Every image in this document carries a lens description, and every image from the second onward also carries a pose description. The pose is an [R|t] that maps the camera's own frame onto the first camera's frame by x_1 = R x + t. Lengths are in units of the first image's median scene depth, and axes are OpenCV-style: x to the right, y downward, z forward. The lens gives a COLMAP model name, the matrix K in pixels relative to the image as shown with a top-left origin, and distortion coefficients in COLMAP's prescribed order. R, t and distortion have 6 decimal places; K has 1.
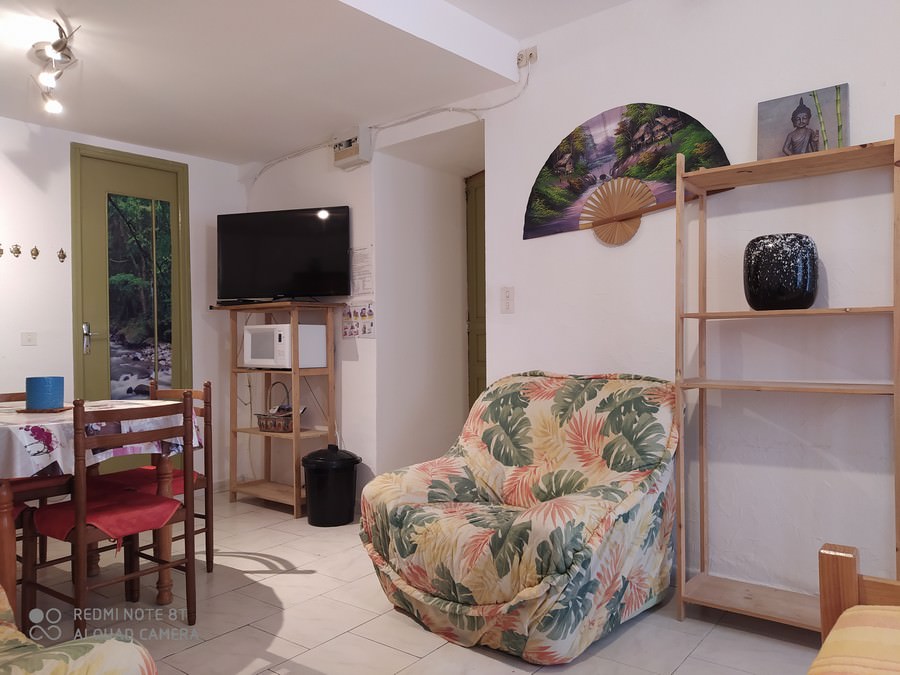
lens RADIAL K [[685.4, 0, 448.0], [0, 685.4, 343.7], [0, 0, 1]] dist [0.047938, -0.020716]
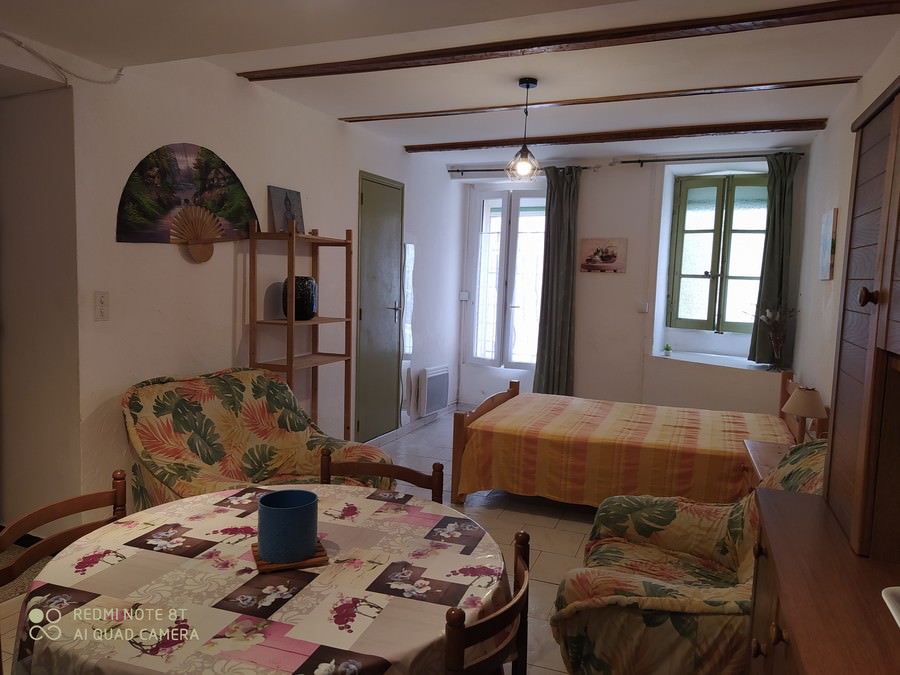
lens RADIAL K [[685.4, 0, 449.2], [0, 685.4, 335.5], [0, 0, 1]] dist [0.047938, -0.020716]
pose [[-0.310343, -0.082492, 0.947039, -0.752594], [-0.027567, 0.996590, 0.077774, -0.088772], [-0.950225, -0.001970, -0.311559, 0.695000]]
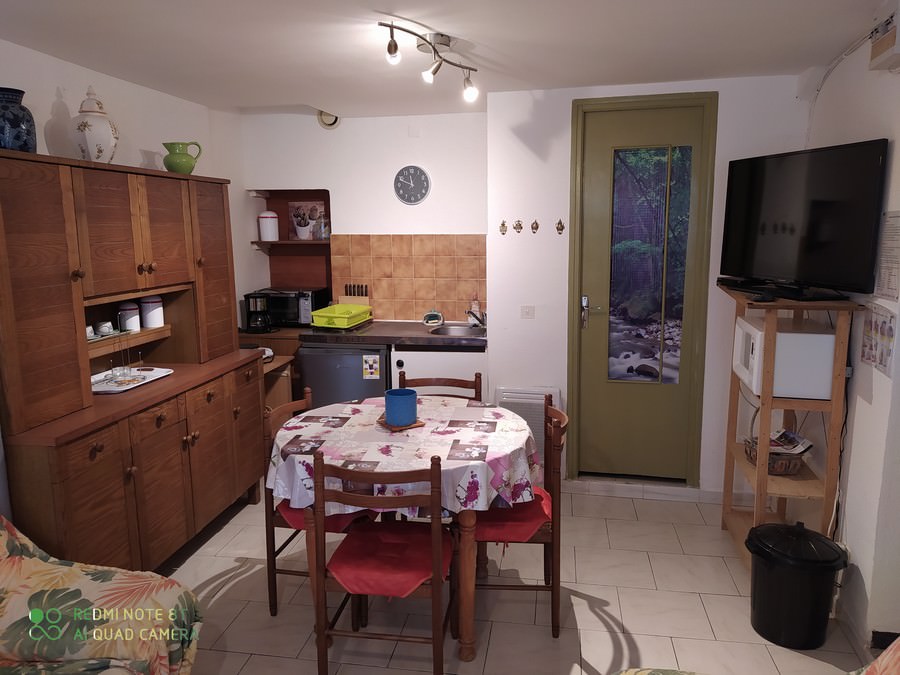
lens RADIAL K [[685.4, 0, 447.6], [0, 685.4, 339.6], [0, 0, 1]] dist [0.047938, -0.020716]
pose [[0.484200, 0.154819, -0.861151, 0.205066], [-0.003553, 0.984561, 0.175008, -0.135975], [0.874950, -0.081679, 0.477274, 0.388444]]
